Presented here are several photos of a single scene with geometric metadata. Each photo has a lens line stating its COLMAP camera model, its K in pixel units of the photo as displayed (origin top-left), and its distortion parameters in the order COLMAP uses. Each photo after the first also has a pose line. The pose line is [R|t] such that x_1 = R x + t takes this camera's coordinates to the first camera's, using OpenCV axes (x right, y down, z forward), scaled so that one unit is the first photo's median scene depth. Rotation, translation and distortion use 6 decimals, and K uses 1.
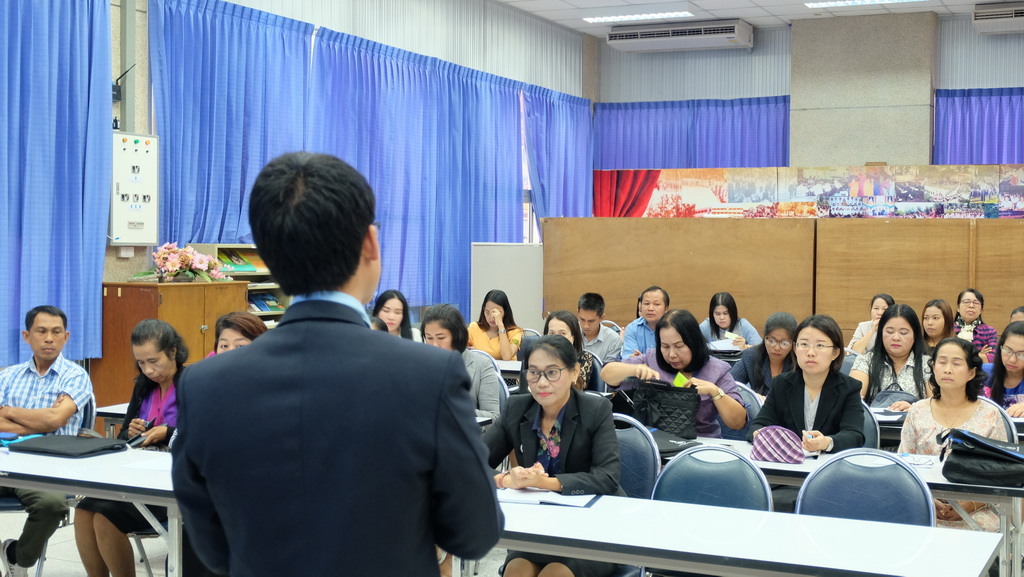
lens RADIAL K [[1369.3, 0, 525.7], [0, 1369.3, 279.3], [0, 0, 1]] dist [-0.003008, 0.000000]
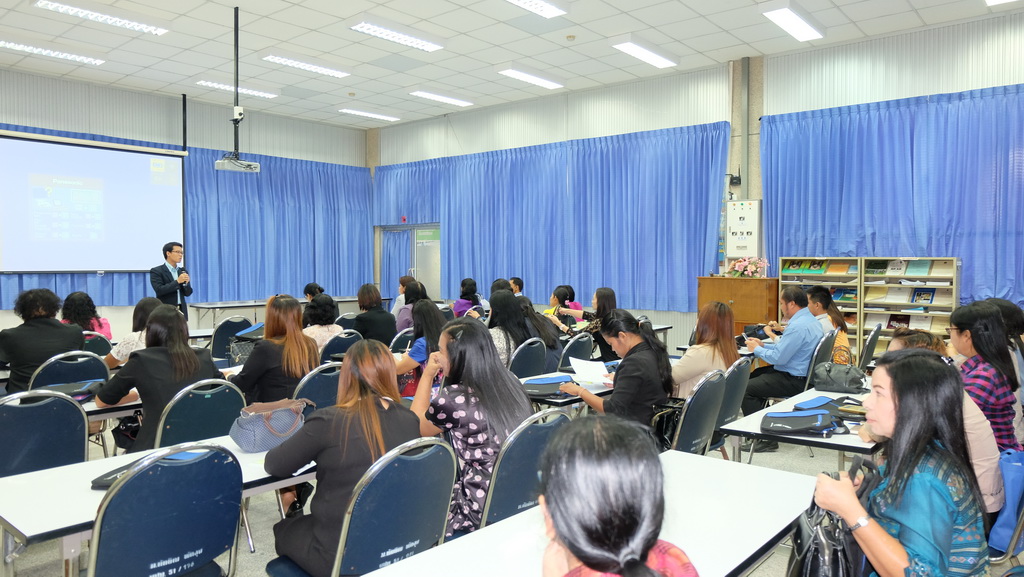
lens RADIAL K [[705.4, 0, 511.6], [0, 705.4, 273.9], [0, 0, 1]] dist [-0.042665, 0.070589]
pose [[-0.280500, 0.010191, -0.959800, 0.743505], [-0.030598, 0.999341, 0.019553, -0.011950], [0.959366, 0.034853, -0.280004, 0.953854]]
